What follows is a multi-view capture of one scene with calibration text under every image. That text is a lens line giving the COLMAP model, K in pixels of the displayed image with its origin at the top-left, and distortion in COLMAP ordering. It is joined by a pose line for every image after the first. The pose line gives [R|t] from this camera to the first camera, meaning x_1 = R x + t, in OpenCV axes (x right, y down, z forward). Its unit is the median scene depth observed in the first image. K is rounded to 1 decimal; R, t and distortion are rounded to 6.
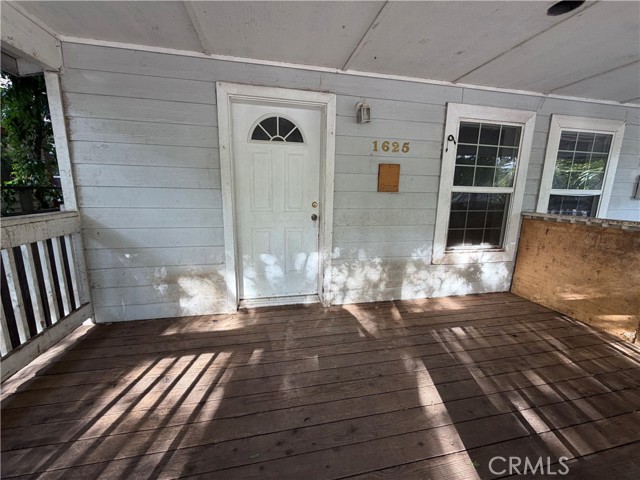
lens RADIAL K [[255.6, 0, 316.5], [0, 255.6, 238.5], [0, 0, 1]] dist [0.001056, -0.000029]
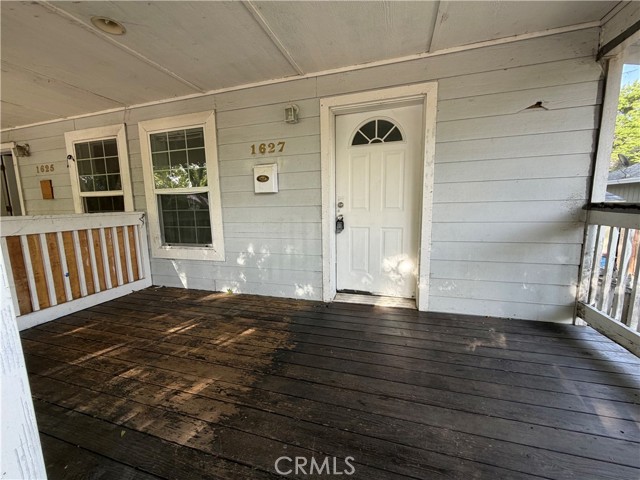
lens RADIAL K [[255.6, 0, 316.5], [0, 255.6, 238.5], [0, 0, 1]] dist [0.001056, -0.000029]
pose [[0.872295, 0.038057, -0.487497, 2.067081], [-0.043628, 0.999048, -0.000073, -0.021021], [0.487030, 0.021332, 0.873124, 0.416615]]
